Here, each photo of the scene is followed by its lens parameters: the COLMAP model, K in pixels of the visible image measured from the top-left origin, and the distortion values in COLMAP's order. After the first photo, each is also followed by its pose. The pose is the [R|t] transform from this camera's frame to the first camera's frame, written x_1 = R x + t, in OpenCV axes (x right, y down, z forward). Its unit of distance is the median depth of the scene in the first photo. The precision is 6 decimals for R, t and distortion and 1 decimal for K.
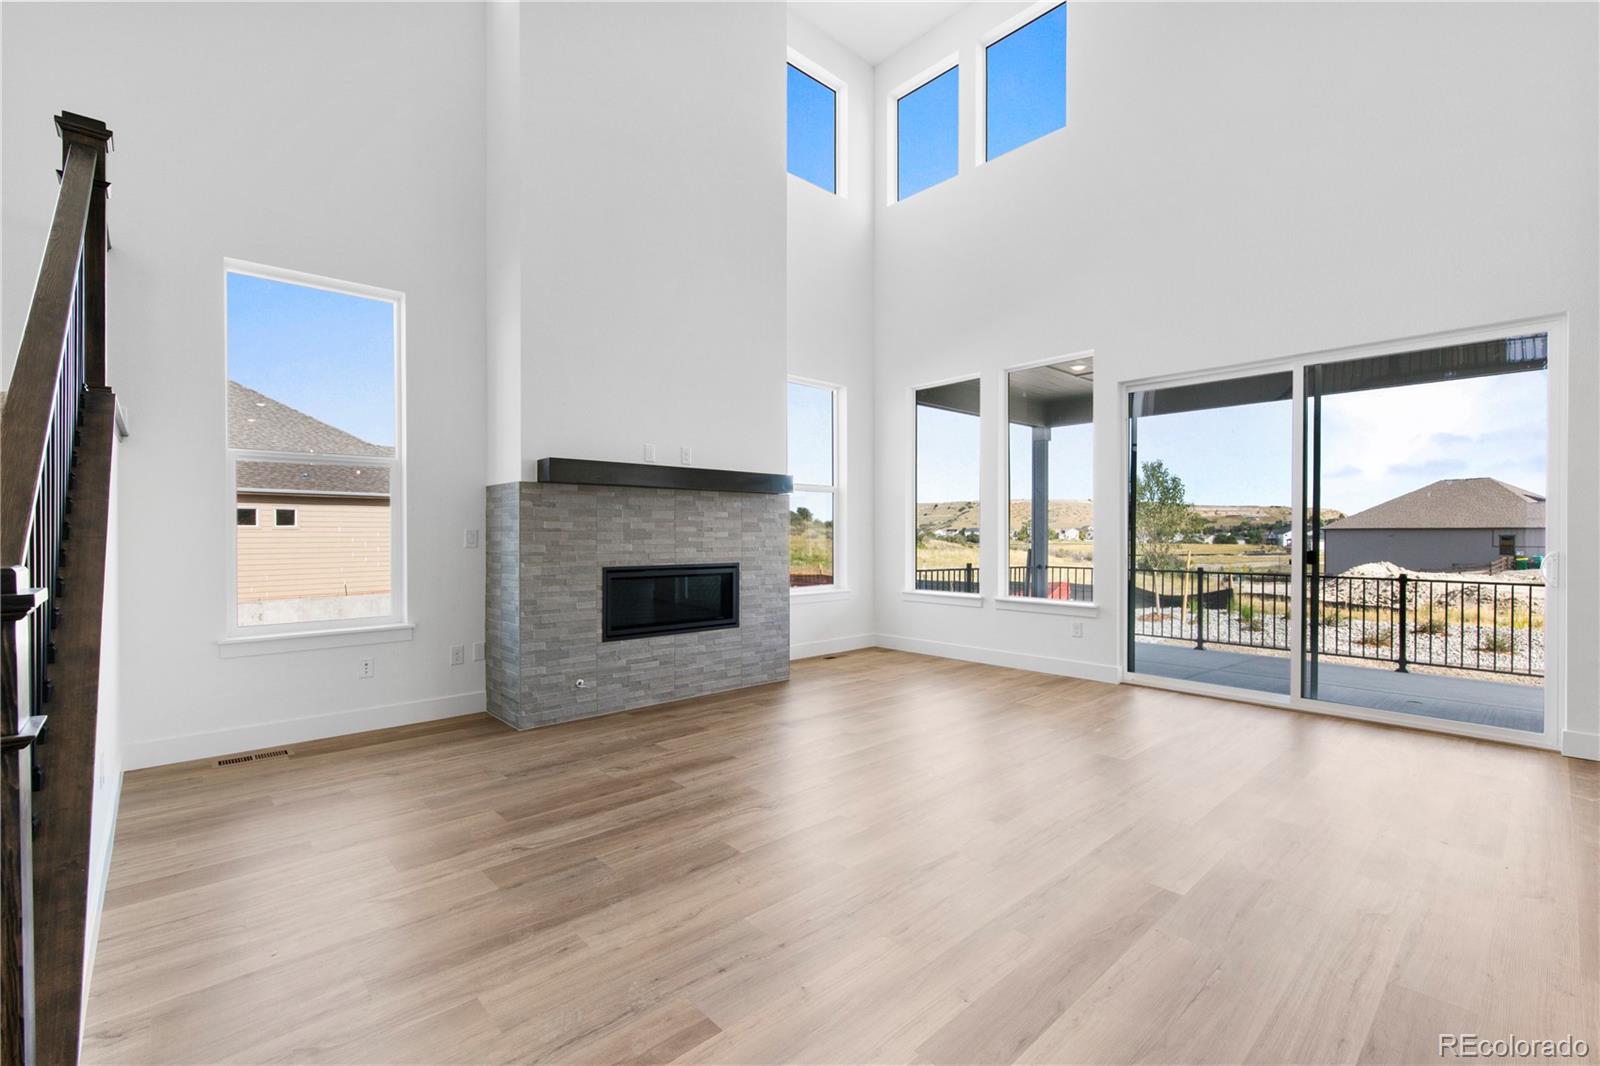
lens RADIAL K [[696.7, 0, 792.8], [0, 696.7, 531.4], [0, 0, 1]] dist [-0.000756, 0.000361]
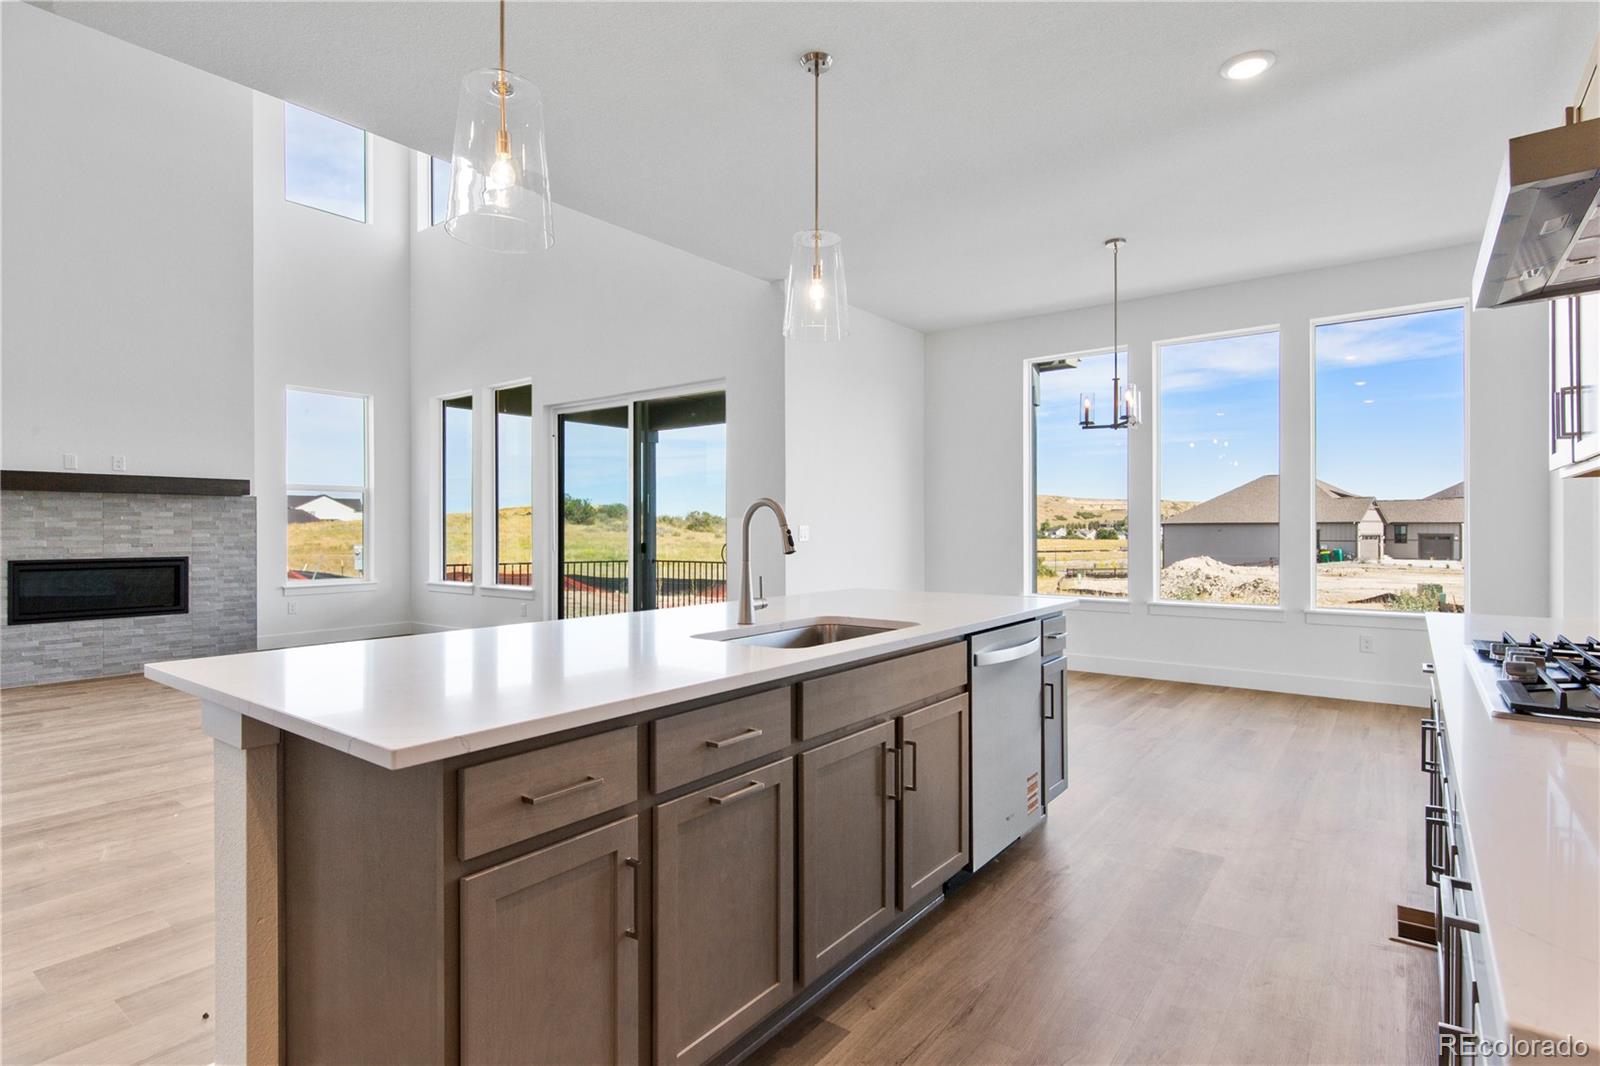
lens RADIAL K [[801.7, 0, 806.0], [0, 801.7, 526.3], [0, 0, 1]] dist [-0.001300, -0.001327]
pose [[0.982010, -0.001323, 0.188823, 0.720710], [0.001407, 0.999999, -0.000313, -0.002876], [-0.188823, 0.000573, 0.982011, -0.513043]]
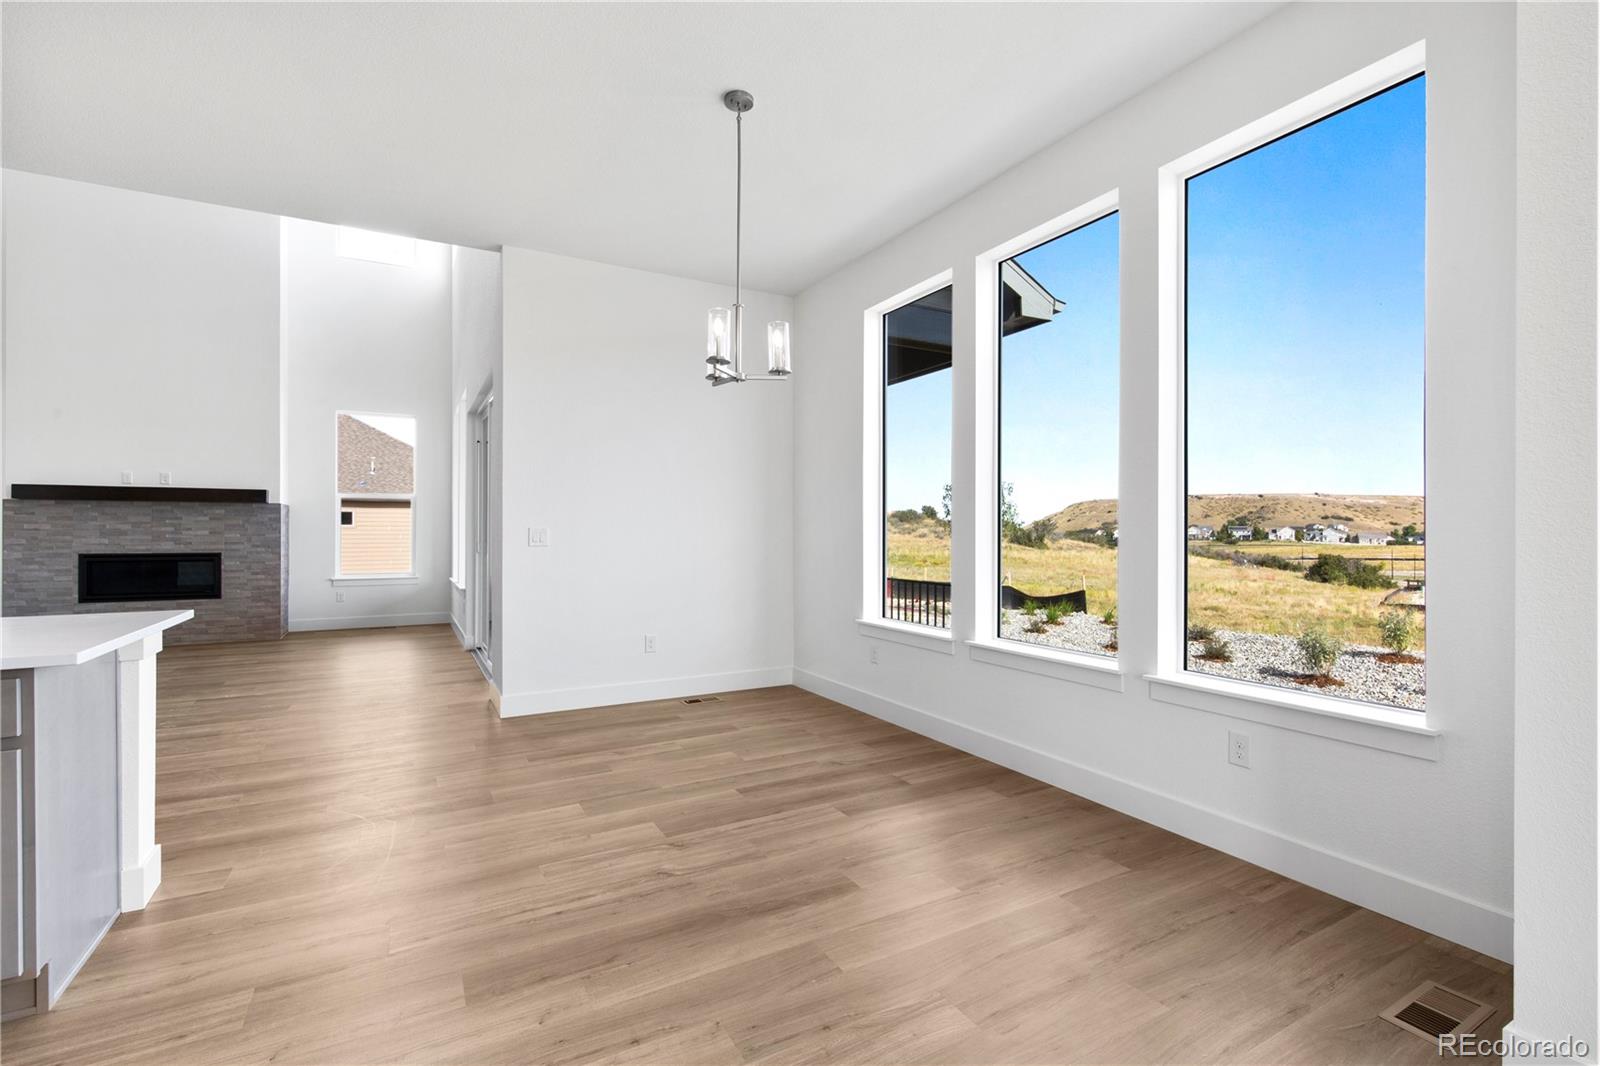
lens RADIAL K [[720.2, 0, 807.9], [0, 720.2, 529.6], [0, 0, 1]] dist [-0.007111, 0.000785]
pose [[0.975620, 0.001059, -0.219466, 1.503489], [-0.001204, 0.999999, -0.000525, -0.002371], [0.219465, 0.000776, 0.975620, -0.160405]]
